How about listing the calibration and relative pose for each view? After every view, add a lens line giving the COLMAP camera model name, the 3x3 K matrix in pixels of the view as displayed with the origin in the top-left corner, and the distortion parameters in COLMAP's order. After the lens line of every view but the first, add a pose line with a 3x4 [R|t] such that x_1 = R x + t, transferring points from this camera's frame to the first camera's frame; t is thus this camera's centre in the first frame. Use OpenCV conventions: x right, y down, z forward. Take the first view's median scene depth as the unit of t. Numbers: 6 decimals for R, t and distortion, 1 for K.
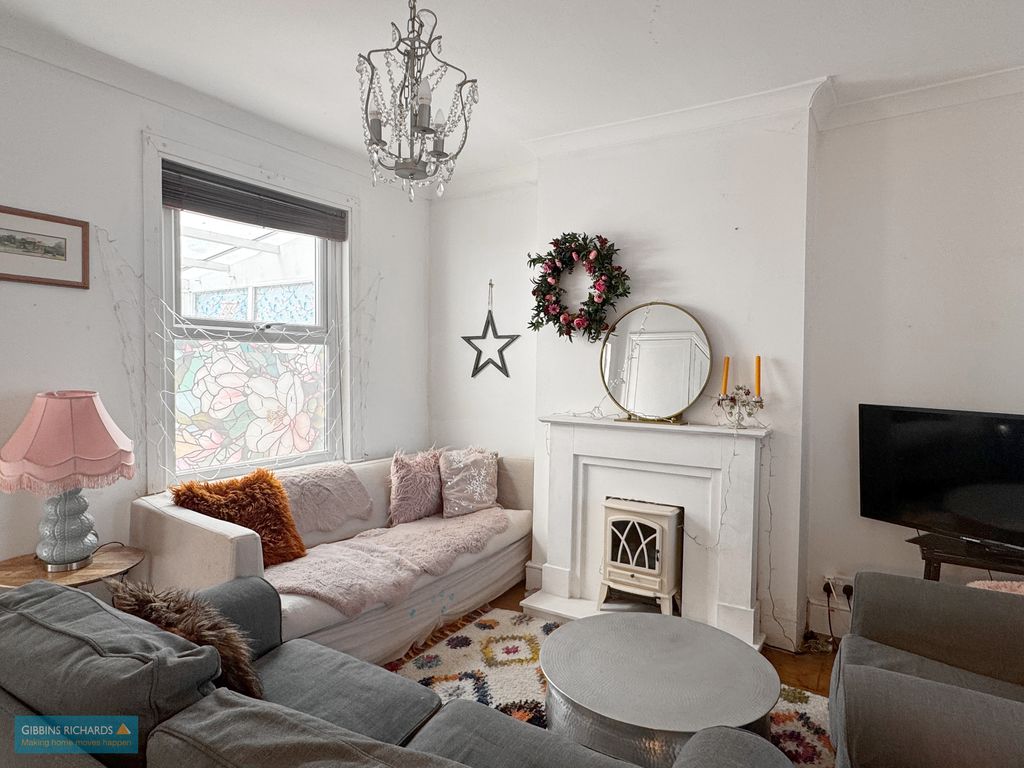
lens RADIAL K [[597.9, 0, 510.5], [0, 597.9, 387.9], [0, 0, 1]] dist [-0.014568, -0.000538]
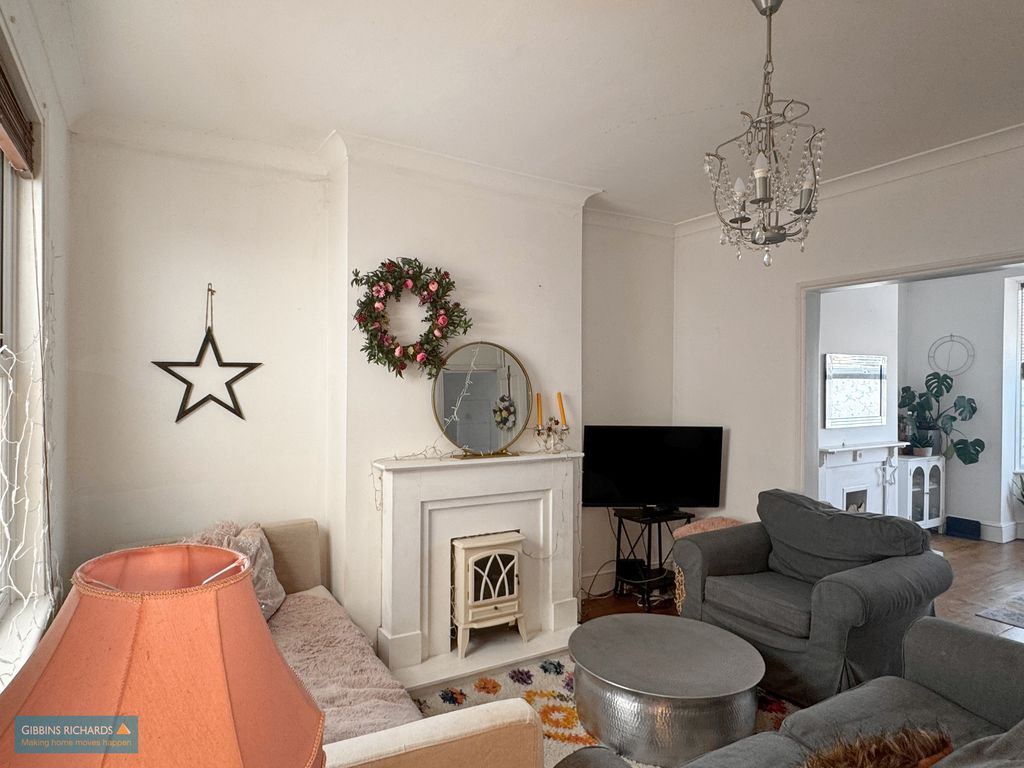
lens RADIAL K [[597.9, 0, 514.1], [0, 597.9, 383.1], [0, 0, 1]] dist [-0.014568, -0.000538]
pose [[0.456813, -0.009871, 0.889508, -0.638203], [0.031813, 0.999480, -0.005247, -0.060646], [-0.888994, 0.030695, 0.456889, 0.453388]]
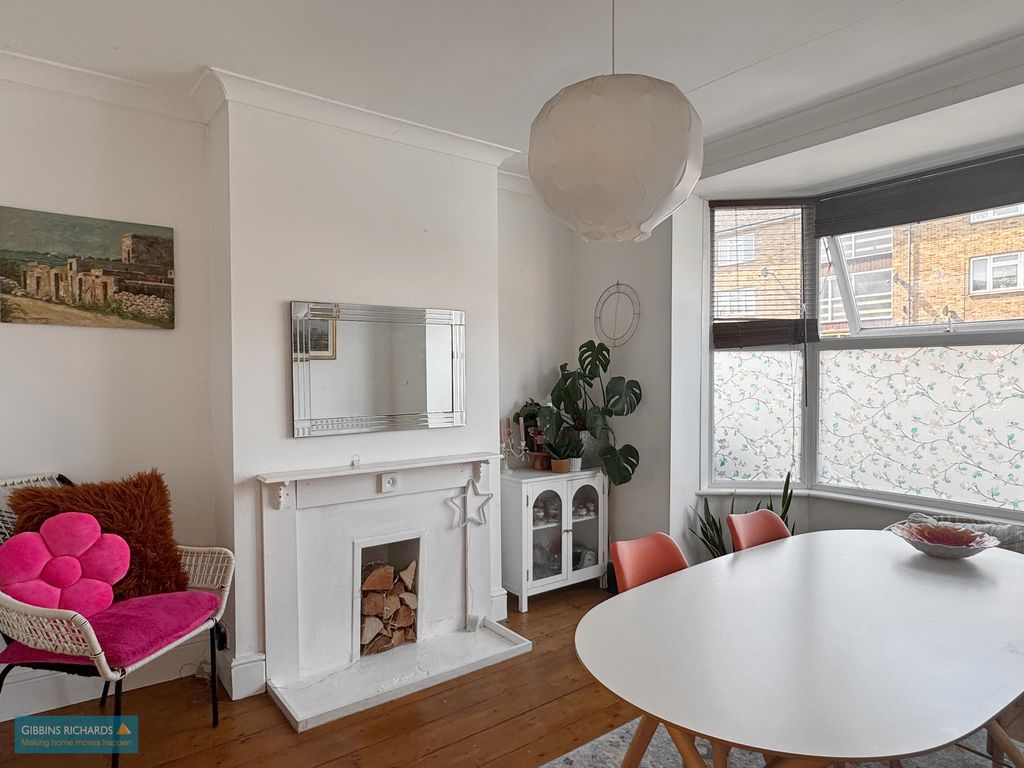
lens RADIAL K [[622.1, 0, 513.4], [0, 622.1, 387.3], [0, 0, 1]] dist [0.003779, 0.000522]
pose [[0.341969, -0.034006, 0.939096, 0.383986], [0.046505, 0.998733, 0.019230, 0.000513], [-0.938560, 0.037096, 0.343117, -0.153598]]
